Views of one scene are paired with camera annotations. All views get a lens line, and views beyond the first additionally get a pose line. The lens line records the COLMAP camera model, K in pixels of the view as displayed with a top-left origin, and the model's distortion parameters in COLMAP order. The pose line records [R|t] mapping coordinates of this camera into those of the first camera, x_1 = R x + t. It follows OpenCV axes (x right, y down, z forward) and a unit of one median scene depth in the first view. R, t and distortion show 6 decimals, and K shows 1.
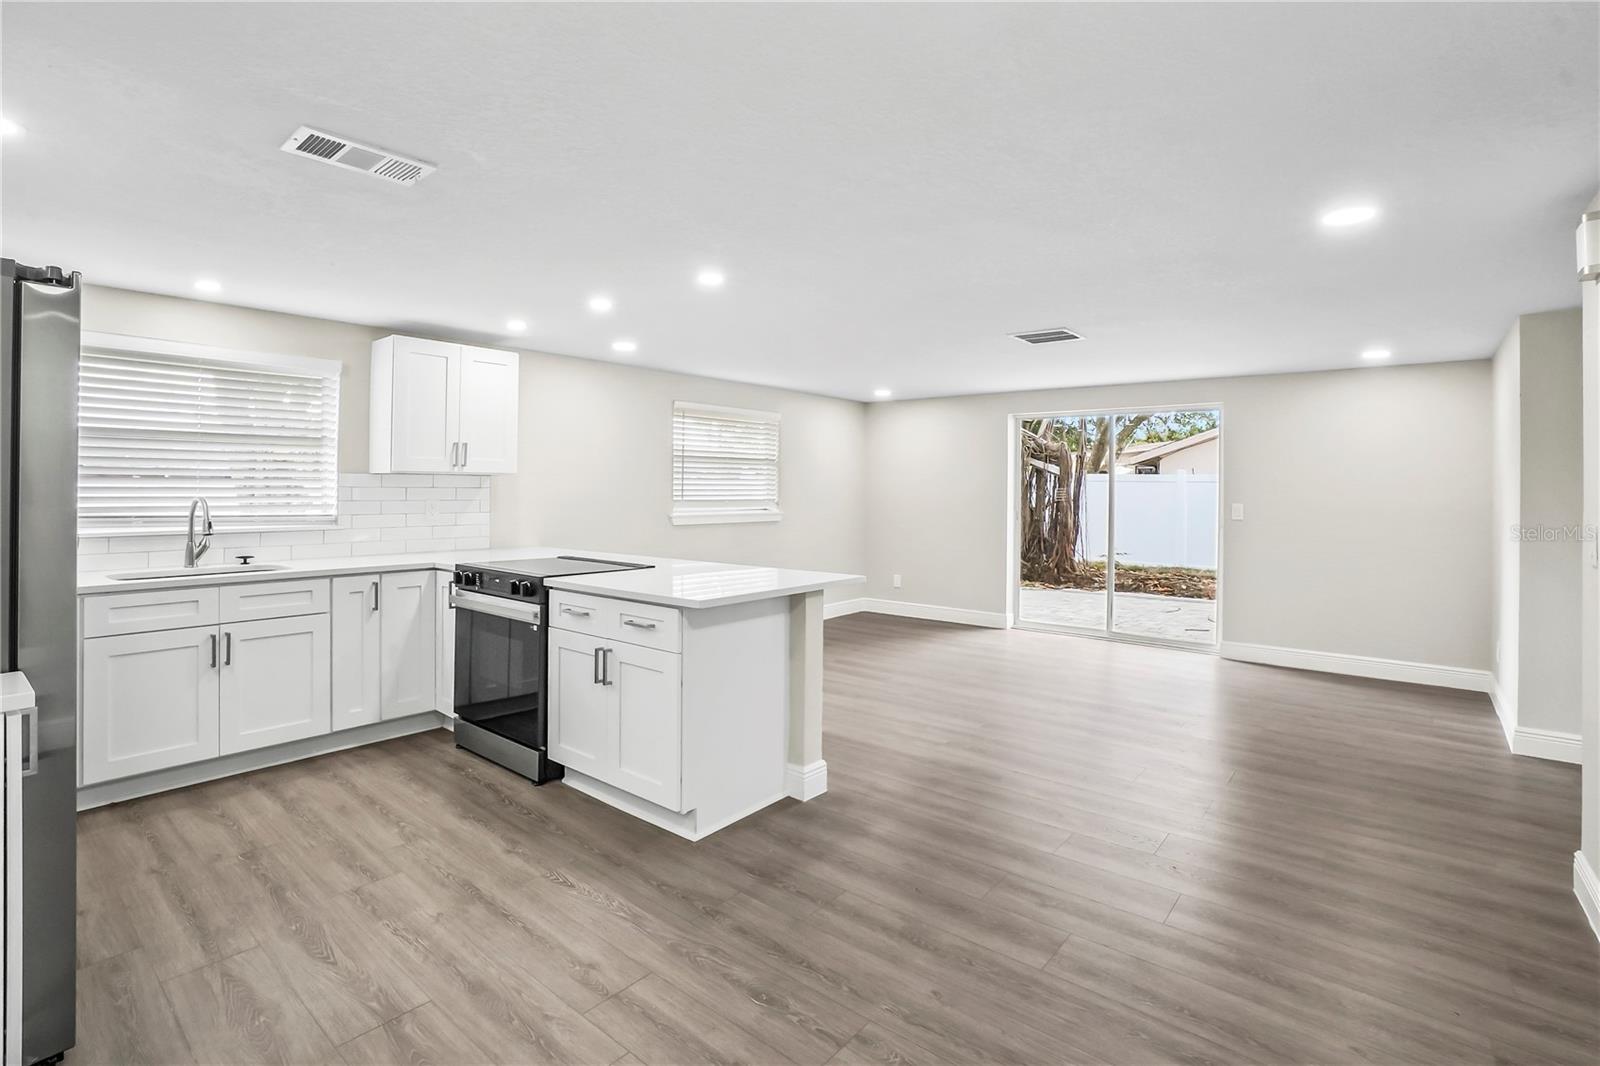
lens RADIAL K [[757.6, 0, 771.6], [0, 757.6, 485.7], [0, 0, 1]] dist [-0.060927, 0.021086]
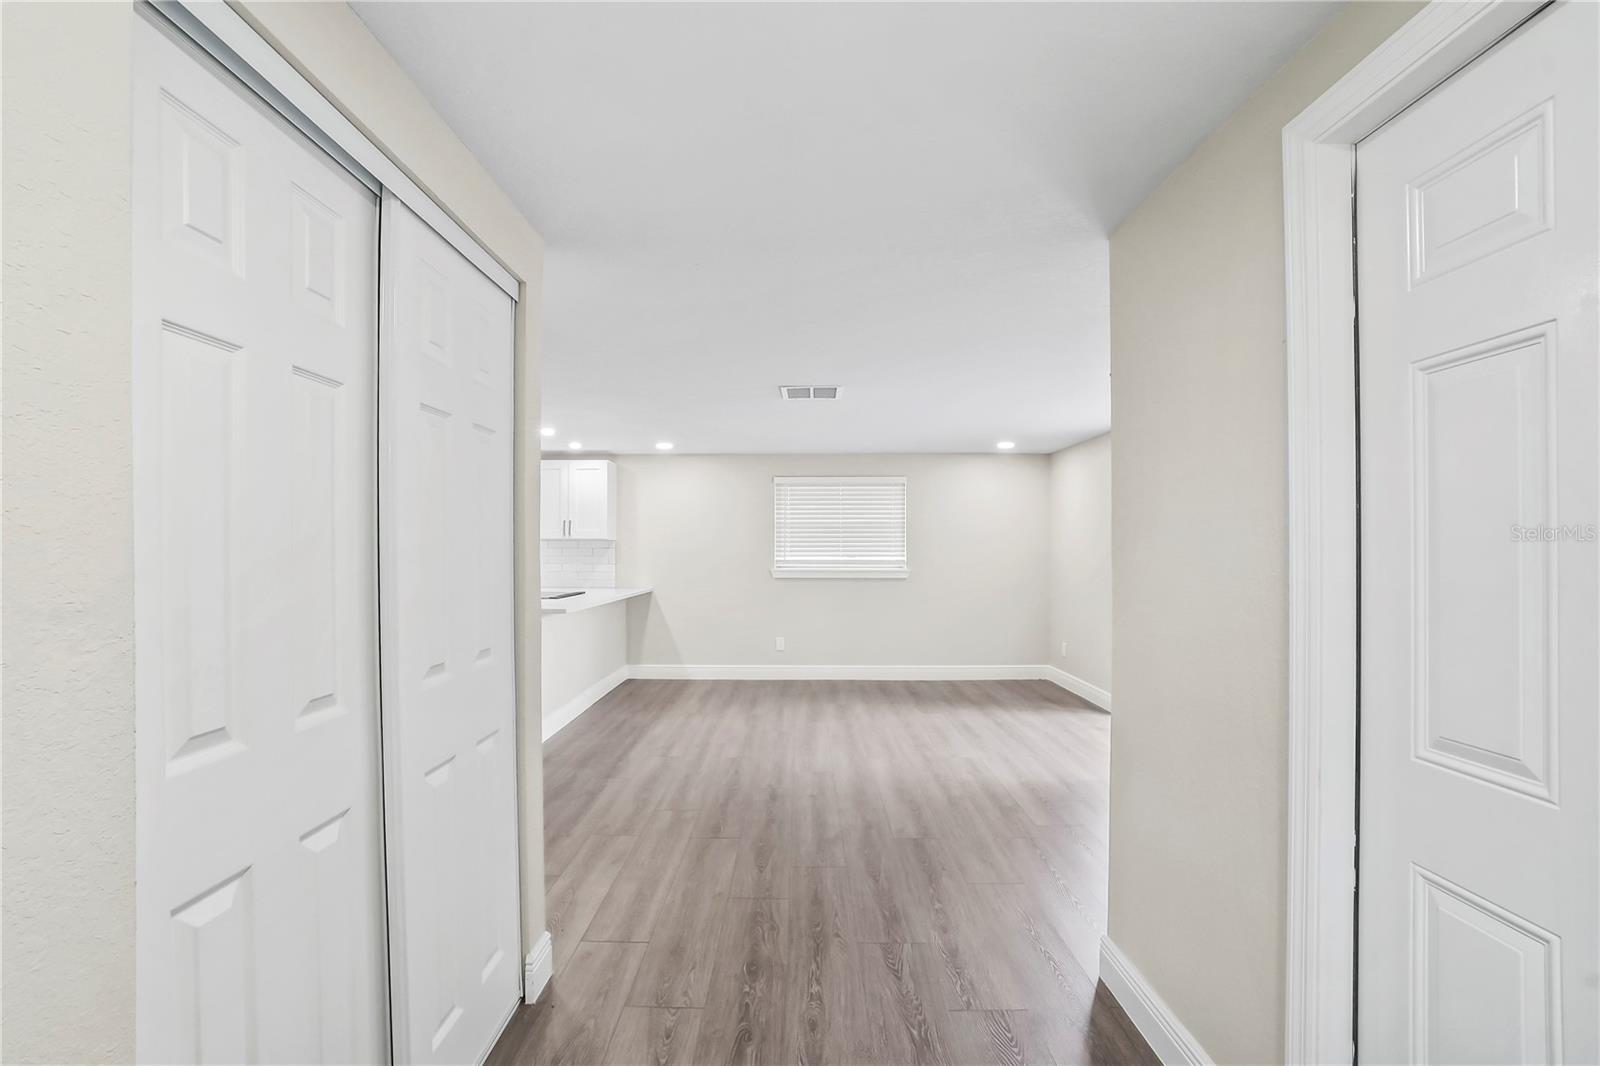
lens RADIAL K [[718.8, 0, 790.5], [0, 718.8, 544.9], [0, 0, 1]] dist [-0.059143, 0.016736]
pose [[0.645074, -0.010745, -0.764044, 1.282567], [0.005386, 0.999940, -0.009516, 0.015730], [0.764101, 0.002024, 0.645094, 0.422814]]
